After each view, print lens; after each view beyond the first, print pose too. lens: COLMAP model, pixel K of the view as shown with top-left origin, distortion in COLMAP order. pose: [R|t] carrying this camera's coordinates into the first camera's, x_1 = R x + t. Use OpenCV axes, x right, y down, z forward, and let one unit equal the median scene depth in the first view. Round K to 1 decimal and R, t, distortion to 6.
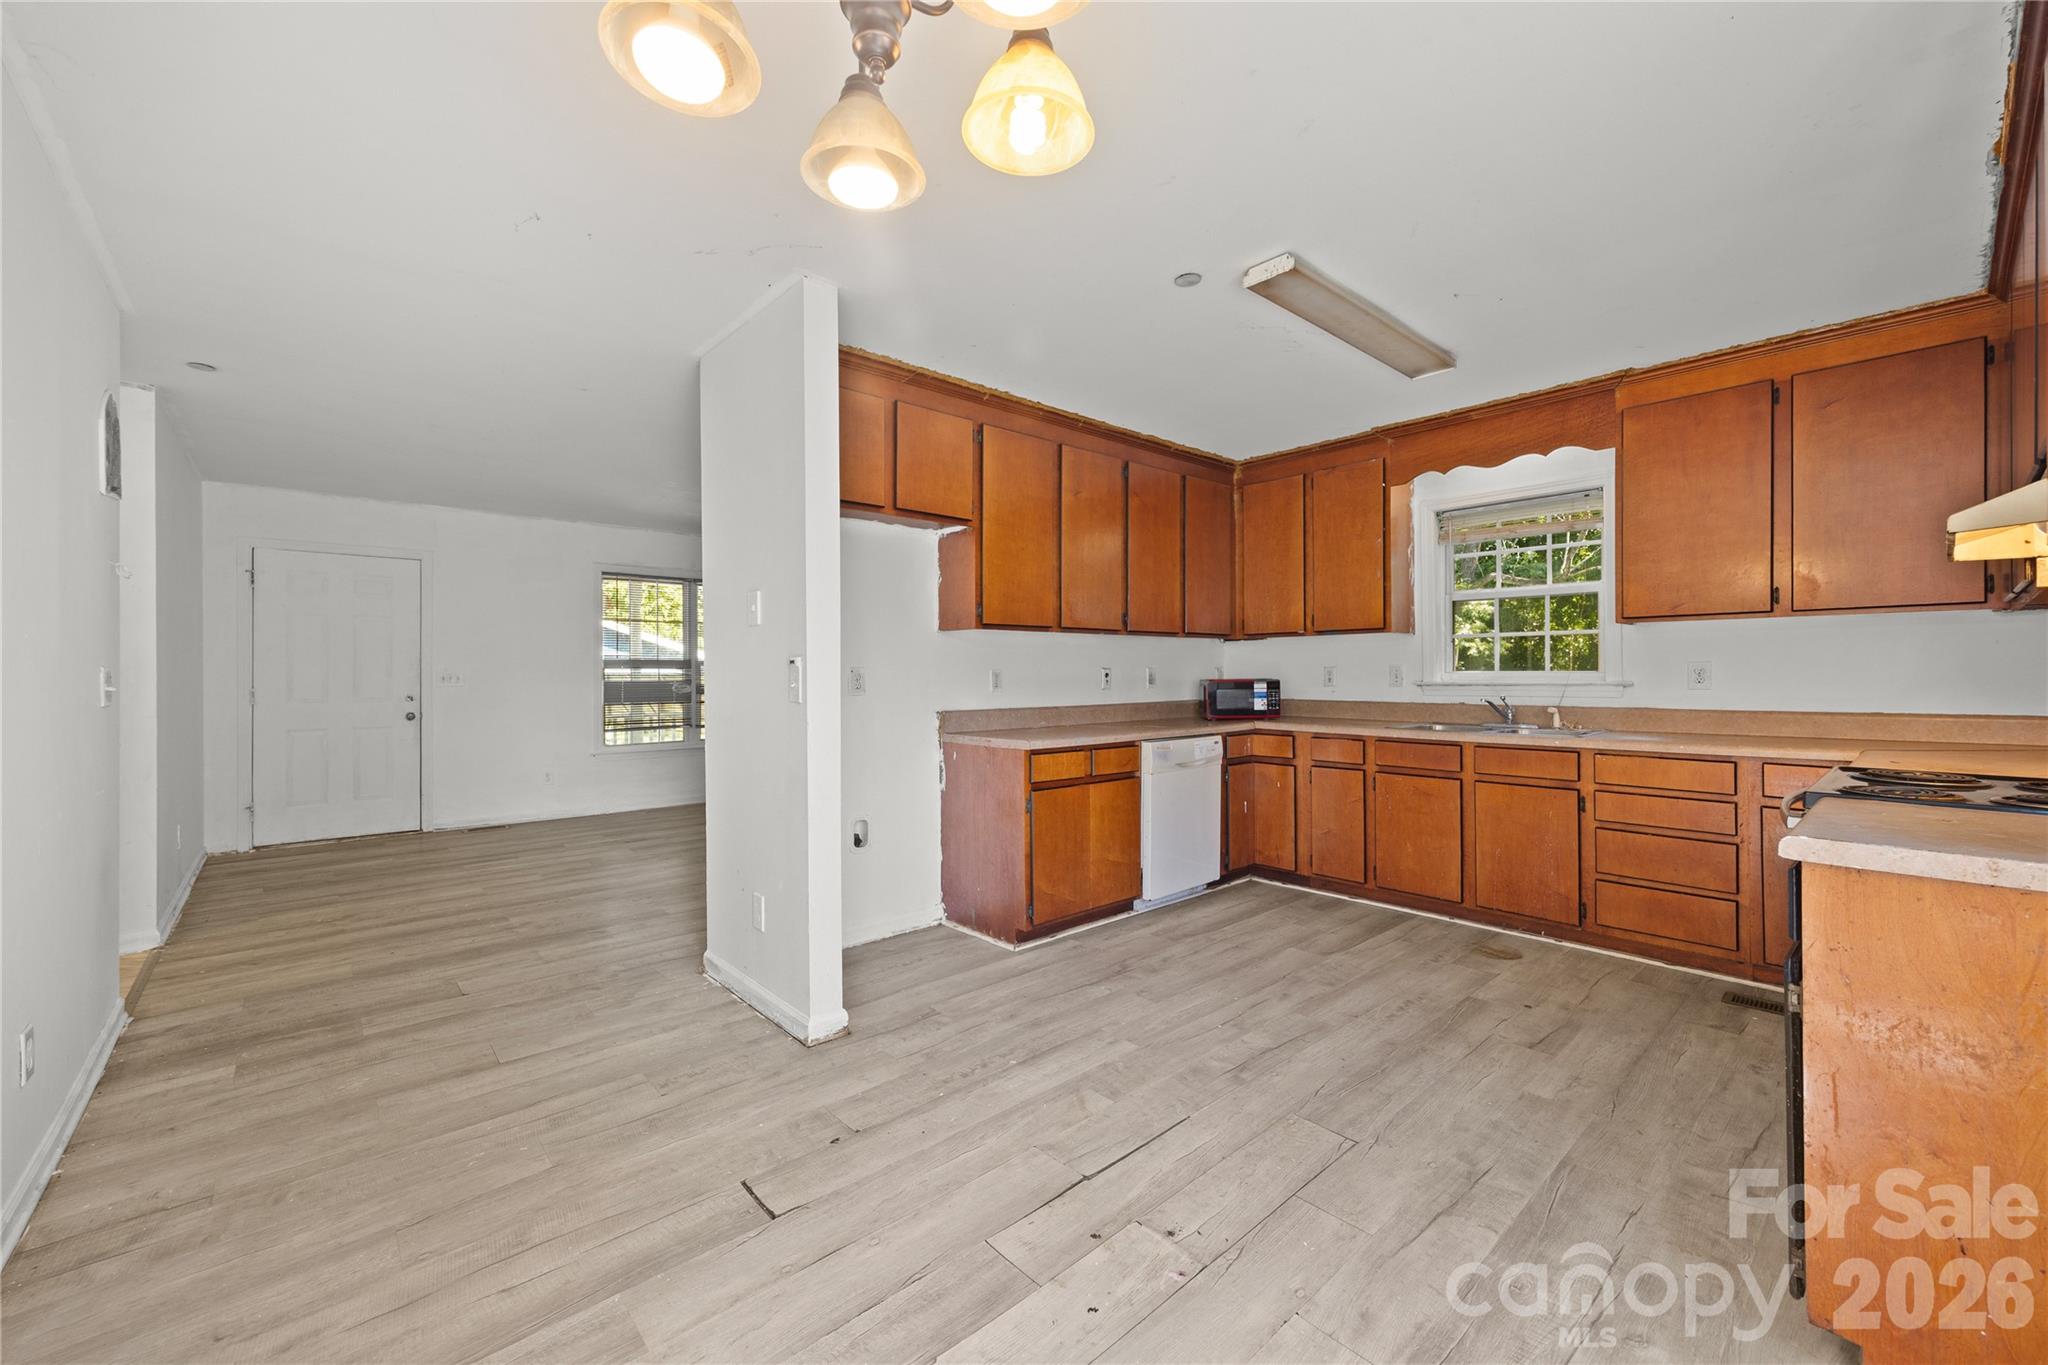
lens RADIAL K [[803.8, 0, 1024.8], [0, 803.8, 675.1], [0, 0, 1]] dist [0.002172, 0.000523]
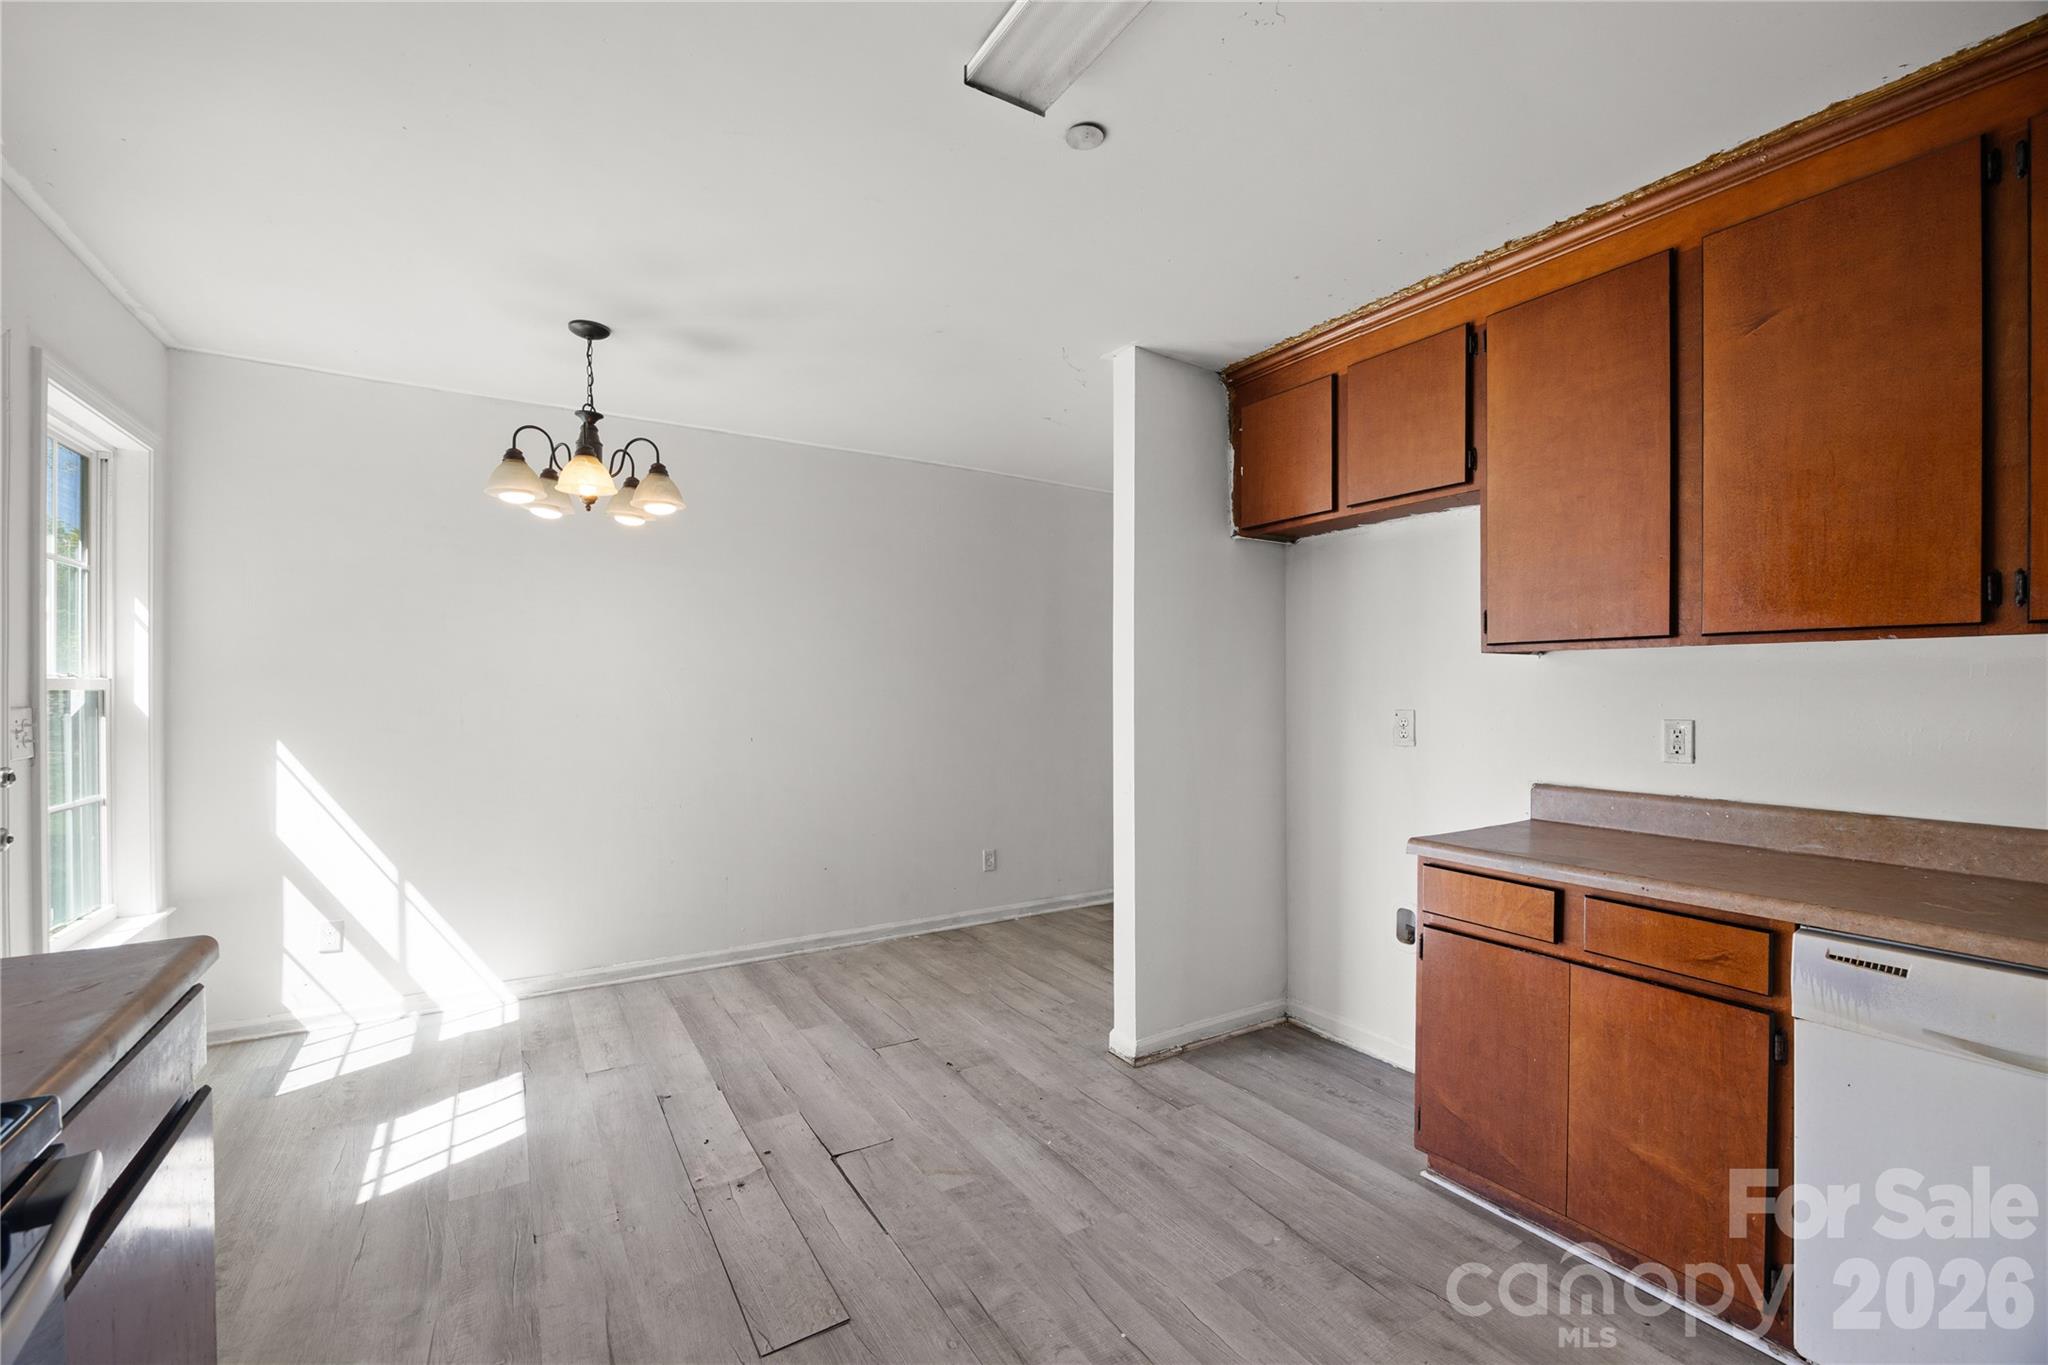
lens RADIAL K [[846.2, 0, 1030.7], [0, 846.2, 689.0], [0, 0, 1]] dist [-0.017971, 0.000069]
pose [[-0.156926, 0.007125, -0.987585, 1.046818], [-0.002735, 0.999967, 0.007648, -0.056584], [0.987607, 0.003902, -0.156901, 1.248441]]
